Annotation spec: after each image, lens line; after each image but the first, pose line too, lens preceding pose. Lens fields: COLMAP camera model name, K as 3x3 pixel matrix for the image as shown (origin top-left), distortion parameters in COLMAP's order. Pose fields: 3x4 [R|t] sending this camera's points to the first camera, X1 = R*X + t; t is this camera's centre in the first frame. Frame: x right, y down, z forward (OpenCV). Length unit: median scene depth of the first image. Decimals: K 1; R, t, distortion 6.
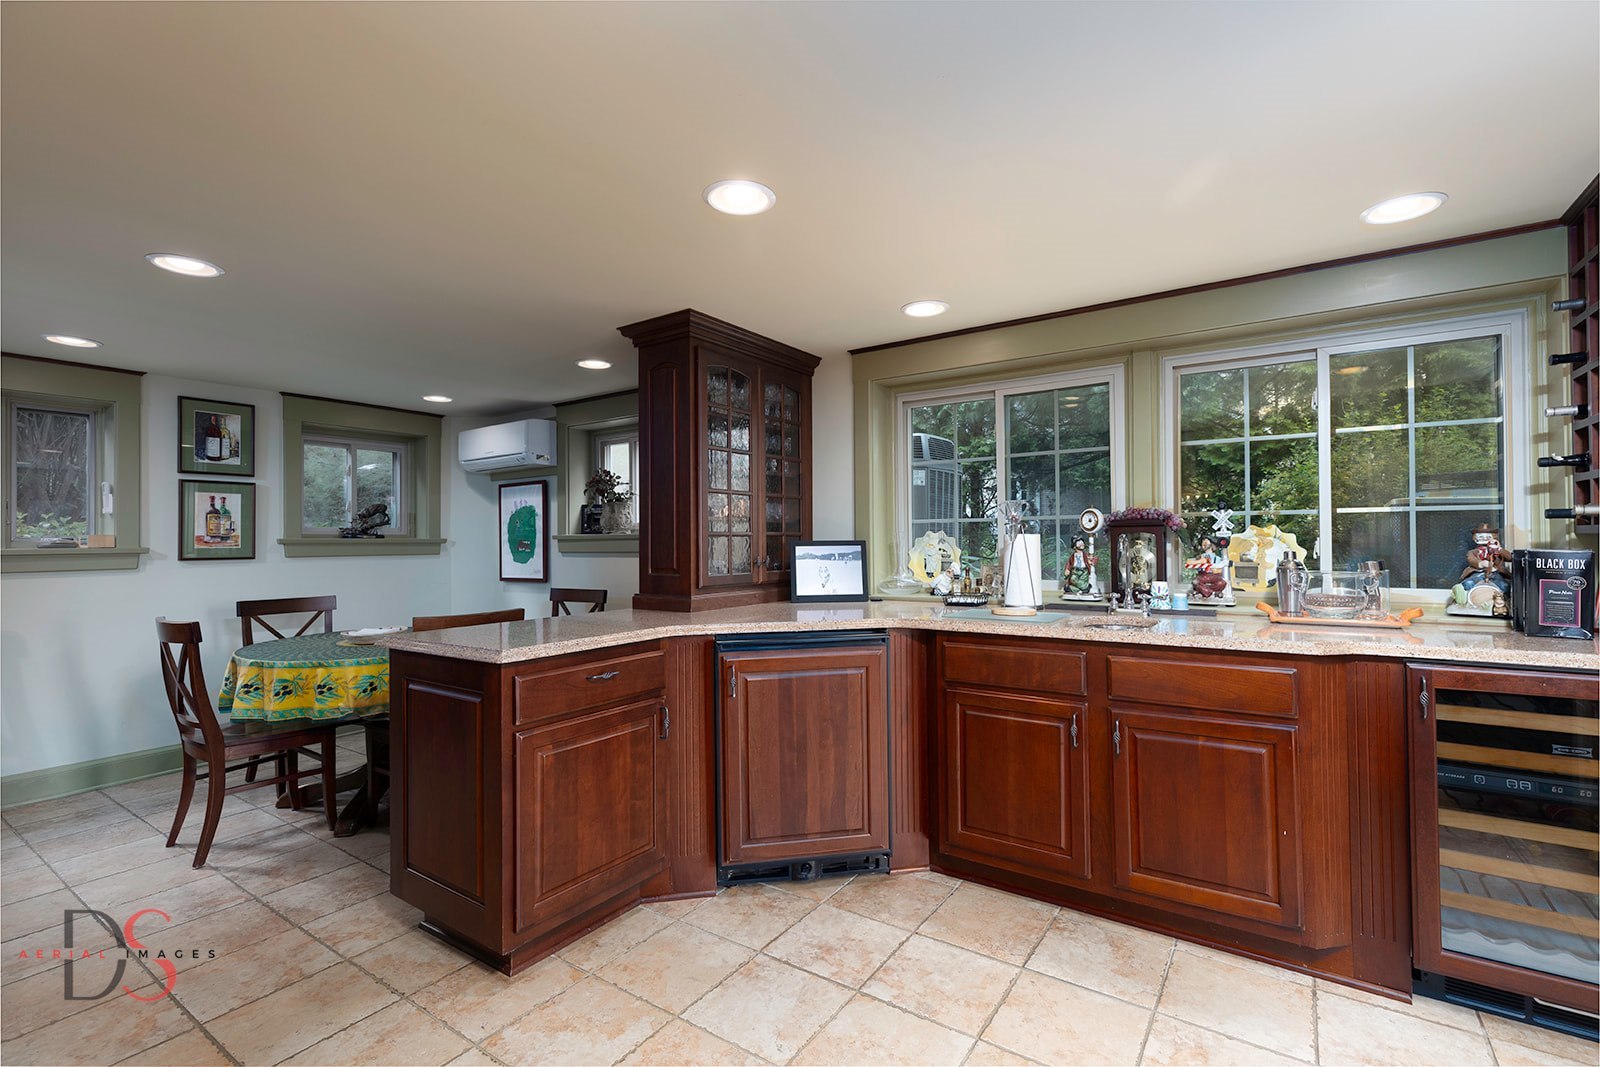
lens RADIAL K [[719.1, 0, 825.7], [0, 719.1, 537.5], [0, 0, 1]] dist [0.013258, 0.000277]
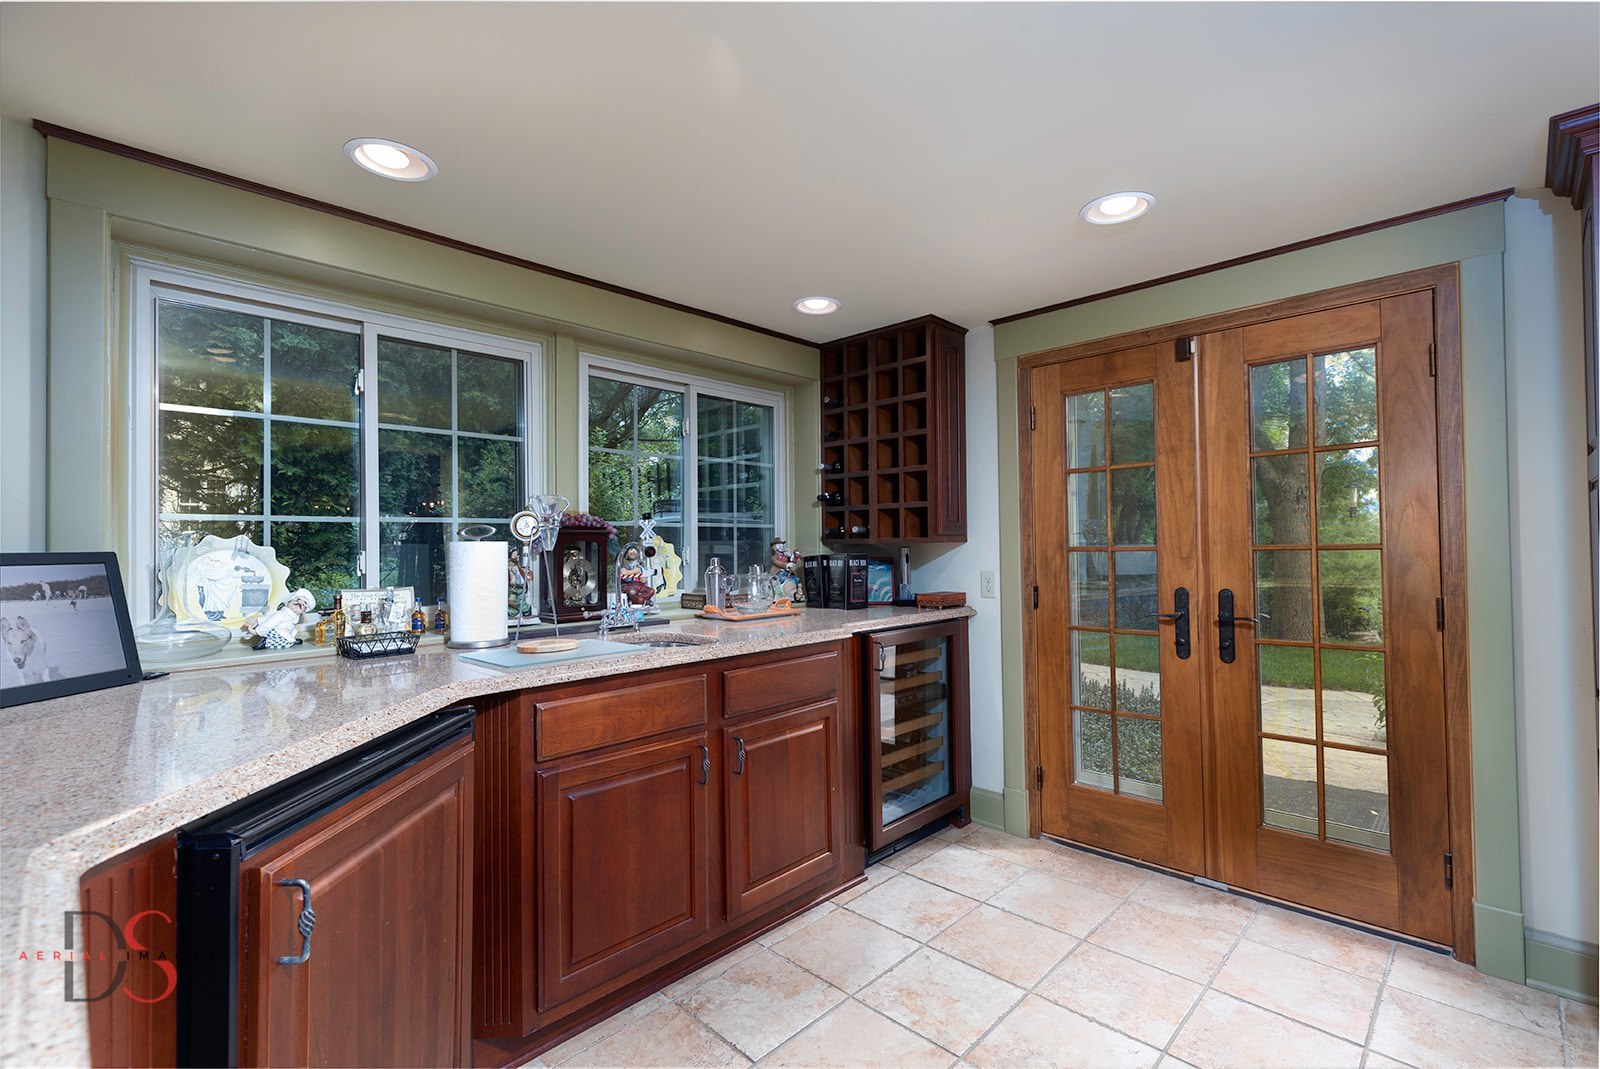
lens RADIAL K [[719.1, 0, 825.7], [0, 719.1, 538.5], [0, 0, 1]] dist [0.013258, 0.000277]
pose [[0.170793, 0.015979, 0.985177, -0.376214], [0.006435, 0.999829, -0.017332, 0.007207], [-0.985286, 0.009300, 0.170661, 0.540817]]
